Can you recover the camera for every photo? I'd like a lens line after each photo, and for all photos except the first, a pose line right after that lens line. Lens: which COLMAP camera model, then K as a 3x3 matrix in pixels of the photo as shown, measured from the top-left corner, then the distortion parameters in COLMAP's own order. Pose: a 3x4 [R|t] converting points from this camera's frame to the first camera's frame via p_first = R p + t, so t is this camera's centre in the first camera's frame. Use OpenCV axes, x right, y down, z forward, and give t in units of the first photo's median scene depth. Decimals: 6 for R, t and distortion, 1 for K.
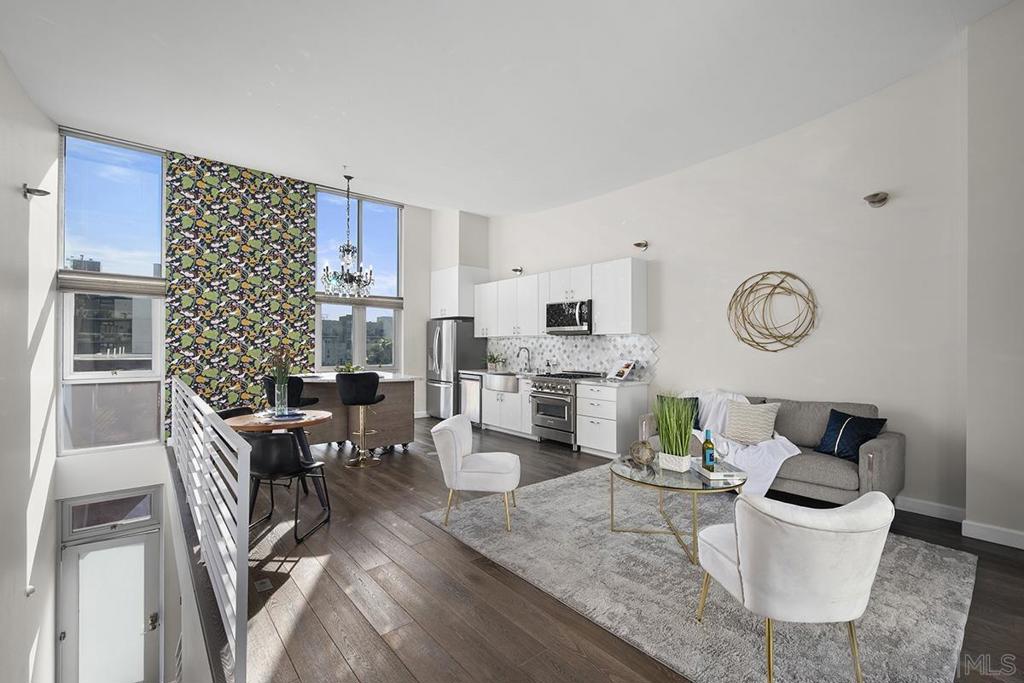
lens RADIAL K [[439.8, 0, 511.2], [0, 439.8, 344.8], [0, 0, 1]] dist [-0.003416, -0.000302]
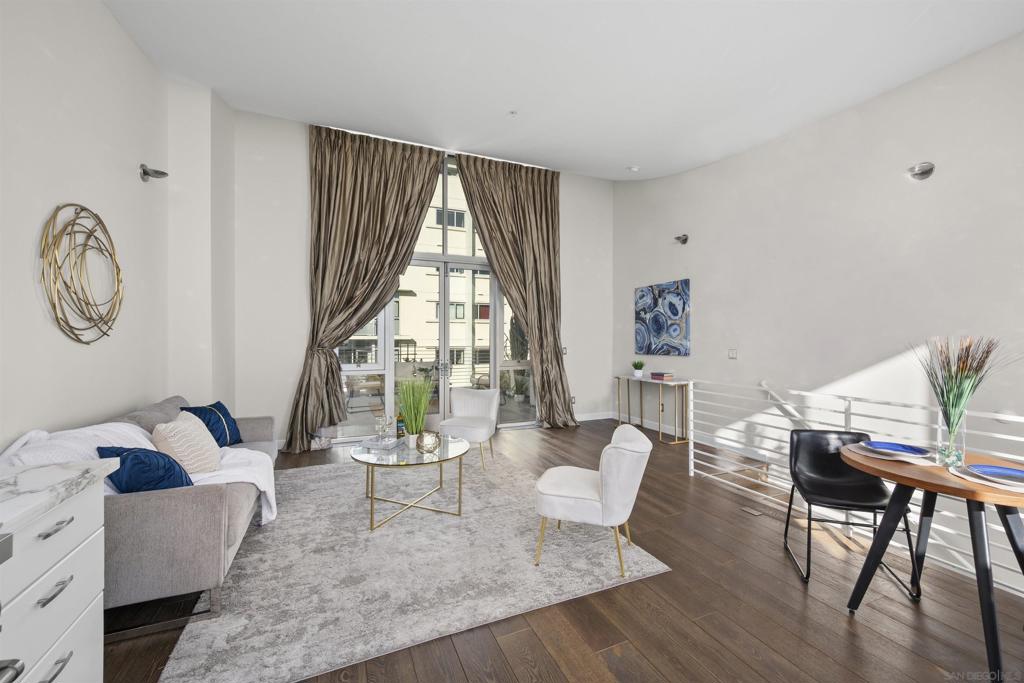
lens RADIAL K [[408.6, 0, 511.8], [0, 408.6, 337.1], [0, 0, 1]] dist [0.003390, 0.000256]
pose [[-0.960760, -0.004822, 0.277338, -0.075910], [-0.005891, 0.999978, -0.003023, 0.003639], [-0.277317, -0.004538, -0.960768, 0.956713]]
